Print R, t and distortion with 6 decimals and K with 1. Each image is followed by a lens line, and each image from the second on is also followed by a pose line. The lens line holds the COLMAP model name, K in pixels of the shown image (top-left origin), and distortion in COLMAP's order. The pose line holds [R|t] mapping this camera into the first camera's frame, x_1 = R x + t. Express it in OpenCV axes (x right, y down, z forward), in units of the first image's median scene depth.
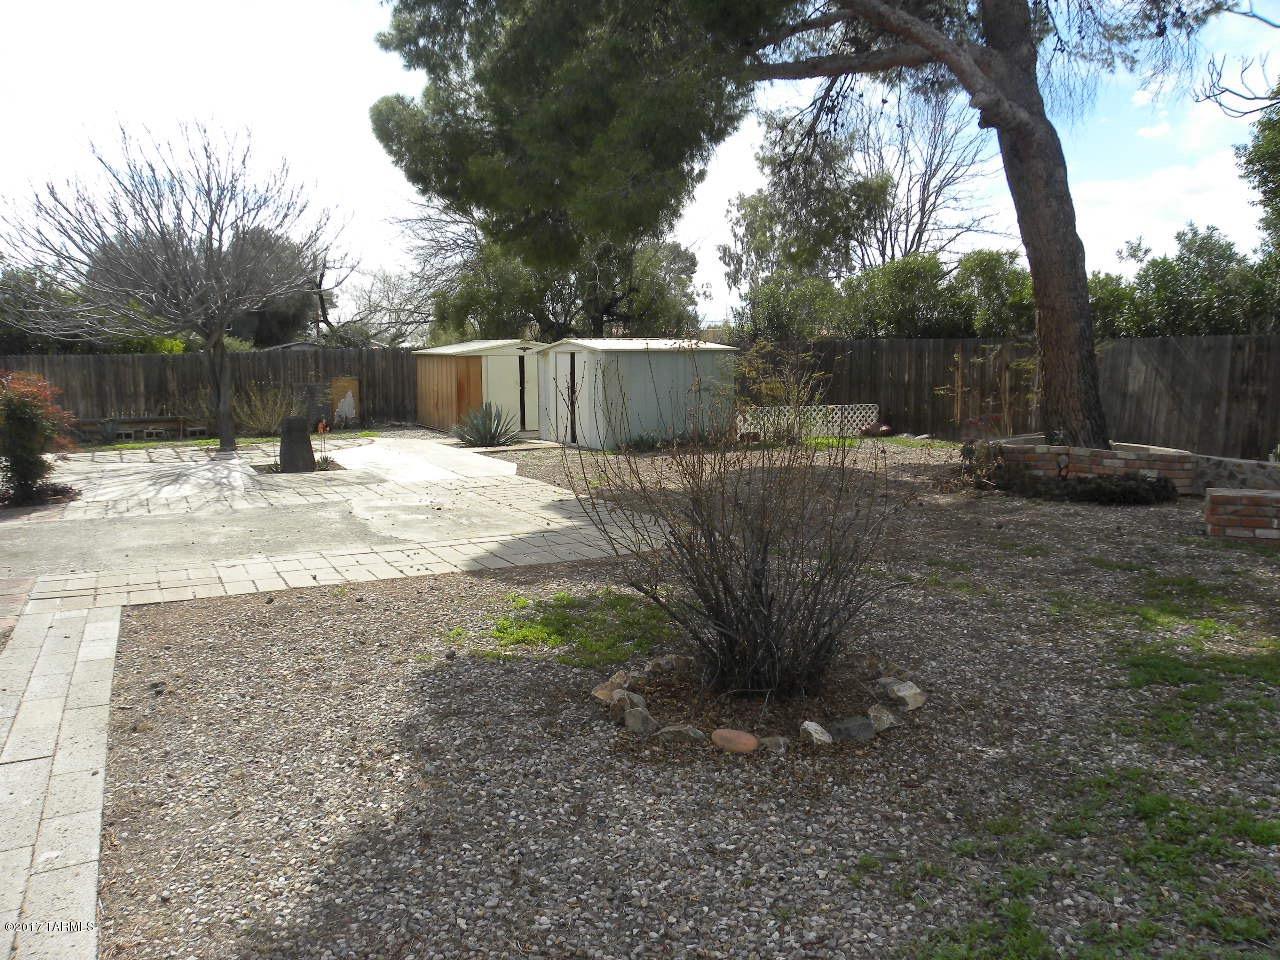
lens RADIAL K [[971.3, 0, 646.5], [0, 971.3, 500.0], [0, 0, 1]] dist [-0.161703, 0.102446]
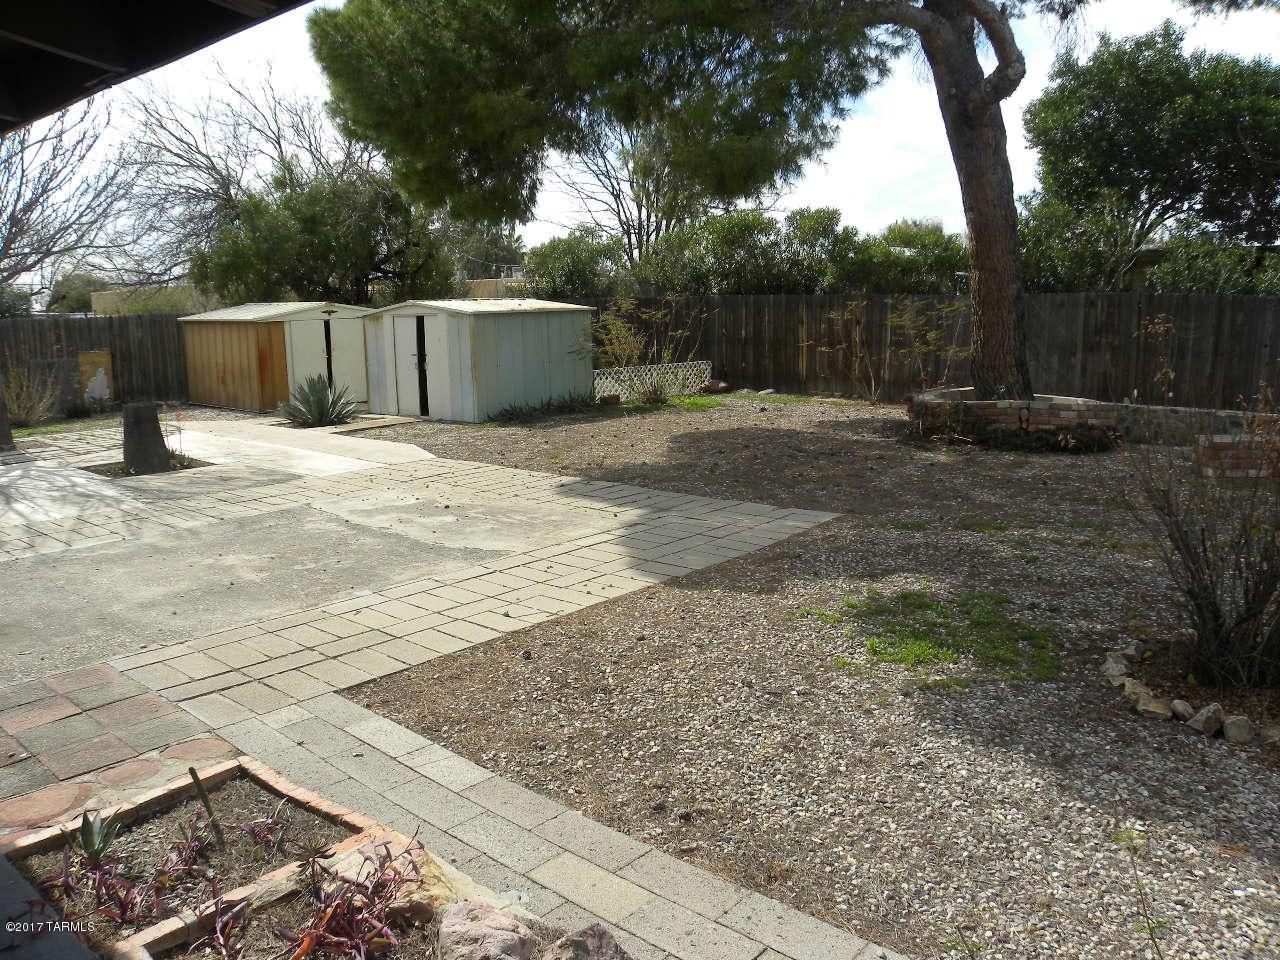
lens RADIAL K [[971.3, 0, 646.5], [0, 971.3, 500.0], [0, 0, 1]] dist [-0.161703, 0.102446]
pose [[0.932842, -0.080101, 0.351268, -0.207467], [0.063048, 0.996221, 0.059738, -0.021673], [-0.354726, -0.033579, 0.934367, 0.086425]]
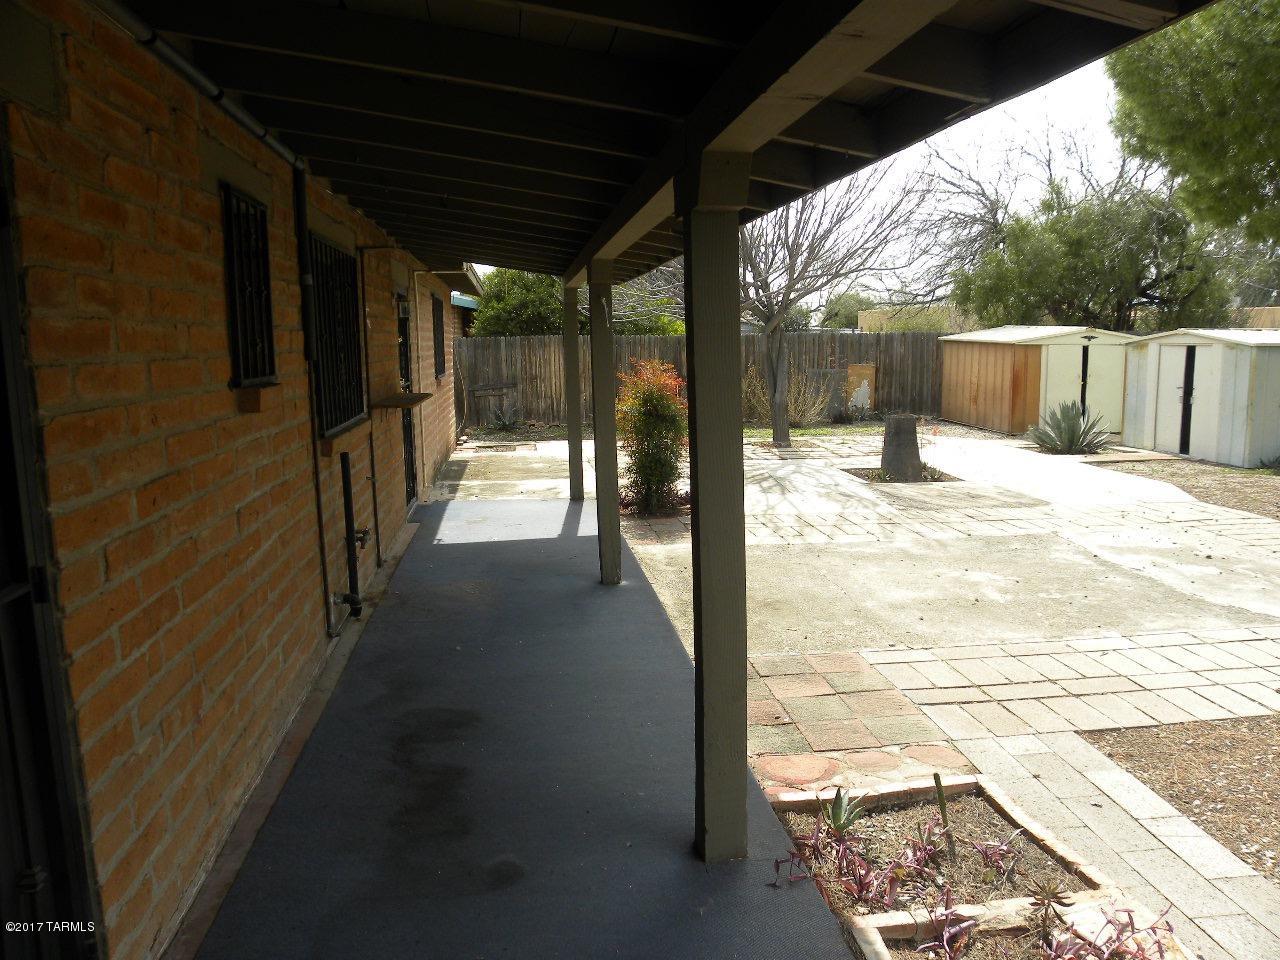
lens RADIAL K [[971.3, 0, 646.5], [0, 971.3, 500.0], [0, 0, 1]] dist [-0.161703, 0.102446]
pose [[0.931633, 0.055284, -0.359170, -0.220579], [-0.047594, 0.998409, 0.030225, -0.022062], [0.360269, -0.011065, 0.932783, 0.088854]]
